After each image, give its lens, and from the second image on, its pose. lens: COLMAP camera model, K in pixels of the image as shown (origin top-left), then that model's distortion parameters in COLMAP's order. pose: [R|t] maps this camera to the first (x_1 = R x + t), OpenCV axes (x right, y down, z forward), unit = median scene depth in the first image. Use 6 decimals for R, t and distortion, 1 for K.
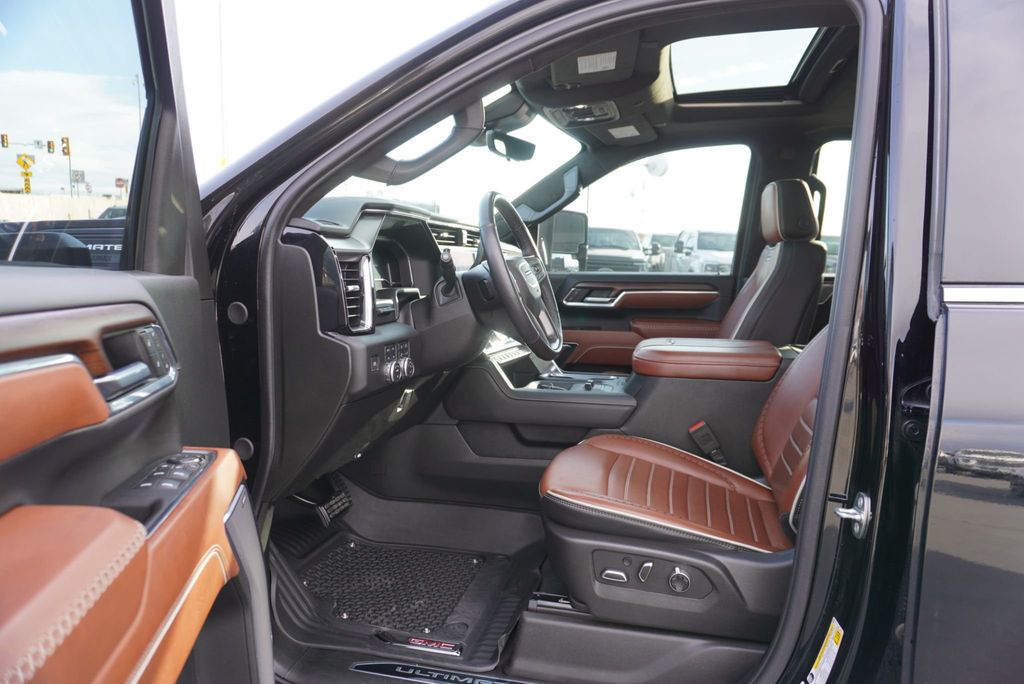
lens RADIAL K [[679.5, 0, 511.7], [0, 679.5, 343.6], [0, 0, 1]] dist [-0.048636, 0.015655]
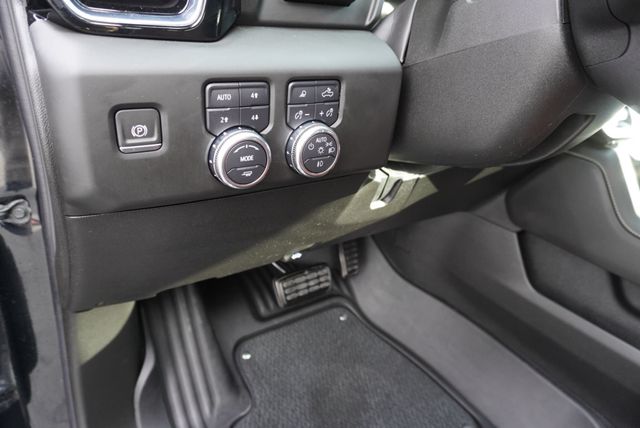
lens RADIAL K [[424.7, 0, 321.3], [0, 424.7, 212.8], [0, 0, 1]] dist [-0.048636, 0.015655]
pose [[0.745375, 0.357680, -0.562567, -0.001940], [-0.164049, 0.916340, 0.365253, -0.016701], [0.646146, -0.179962, 0.741694, 0.684054]]
